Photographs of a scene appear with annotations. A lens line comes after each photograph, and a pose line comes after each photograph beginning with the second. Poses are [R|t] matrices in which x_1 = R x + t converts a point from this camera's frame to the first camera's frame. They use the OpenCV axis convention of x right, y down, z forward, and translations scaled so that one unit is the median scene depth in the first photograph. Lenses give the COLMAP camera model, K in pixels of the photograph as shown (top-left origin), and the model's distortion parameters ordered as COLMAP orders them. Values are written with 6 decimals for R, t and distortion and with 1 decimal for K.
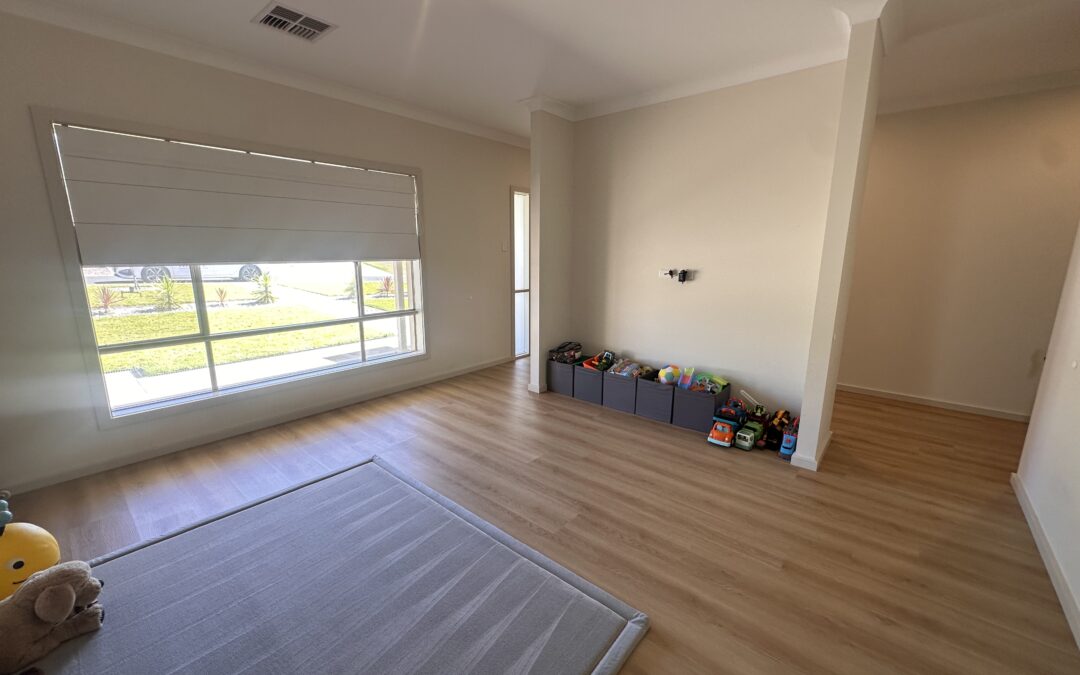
lens RADIAL K [[430.8, 0, 540.0], [0, 430.8, 337.5], [0, 0, 1]] dist [-0.000008, 0.000014]
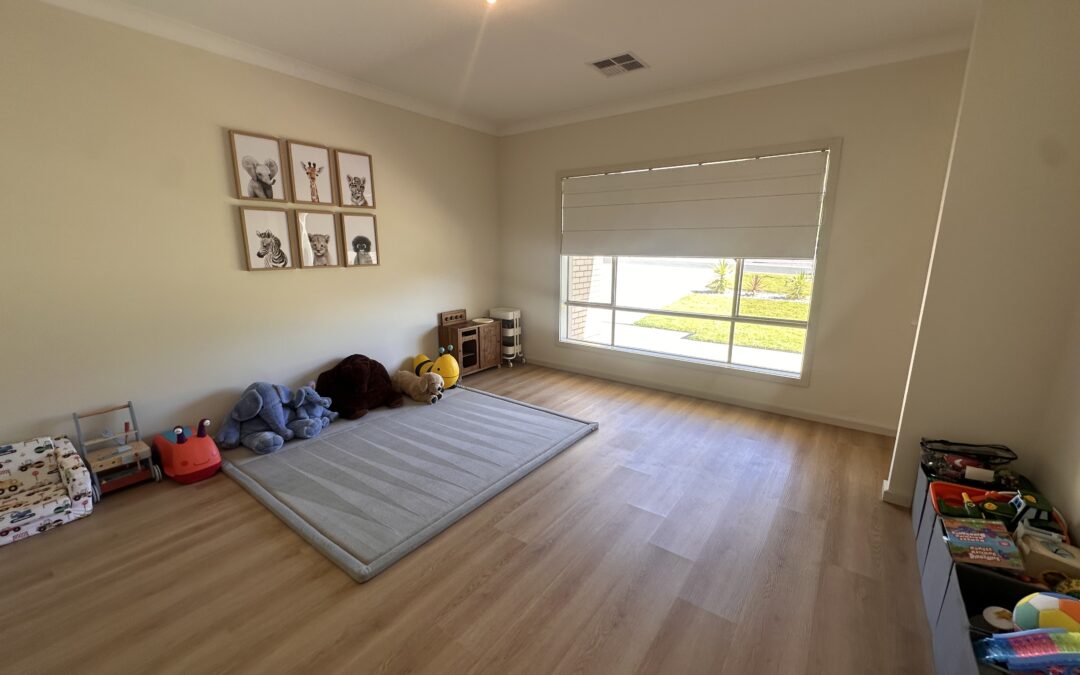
lens RADIAL K [[430.8, 0, 540.0], [0, 430.8, 337.5], [0, 0, 1]] dist [-0.000008, 0.000014]
pose [[0.073103, 0.205160, -0.975995, 0.541881], [-0.199996, 0.961750, 0.187186, -0.105724], [0.977066, 0.181511, 0.111338, 0.528555]]
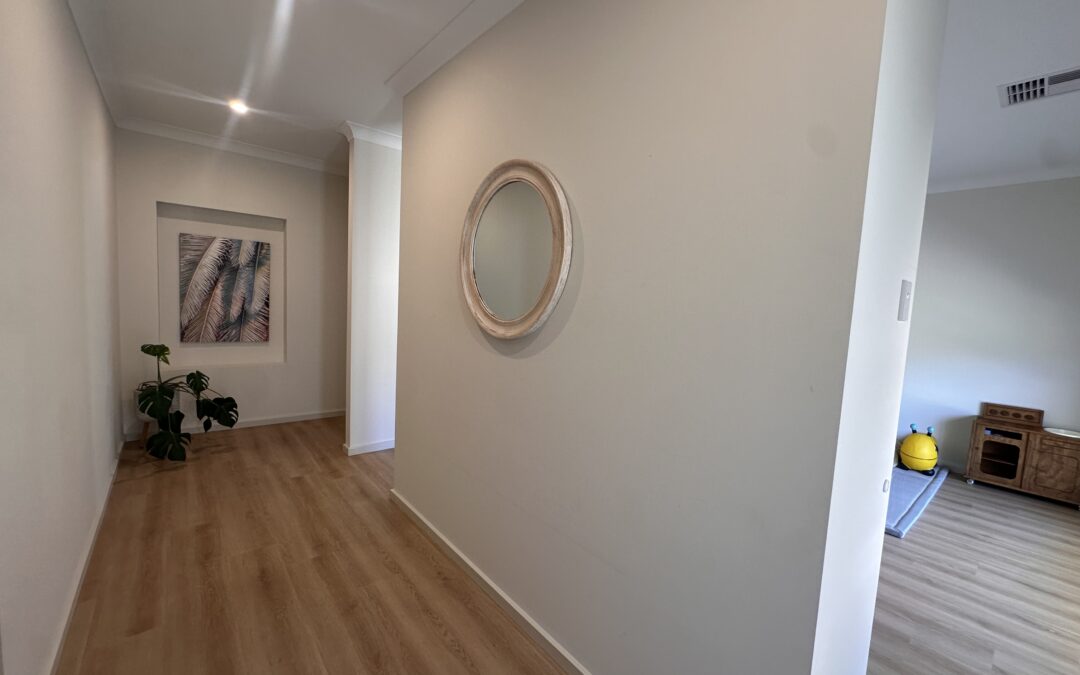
lens RADIAL K [[430.8, 0, 540.0], [0, 430.8, 337.5], [0, 0, 1]] dist [-0.000008, 0.000014]
pose [[-0.985442, -0.068909, 0.155423, 0.221170], [-0.022692, 0.959308, 0.281448, -0.301834], [-0.168492, 0.273824, -0.946906, 1.488324]]
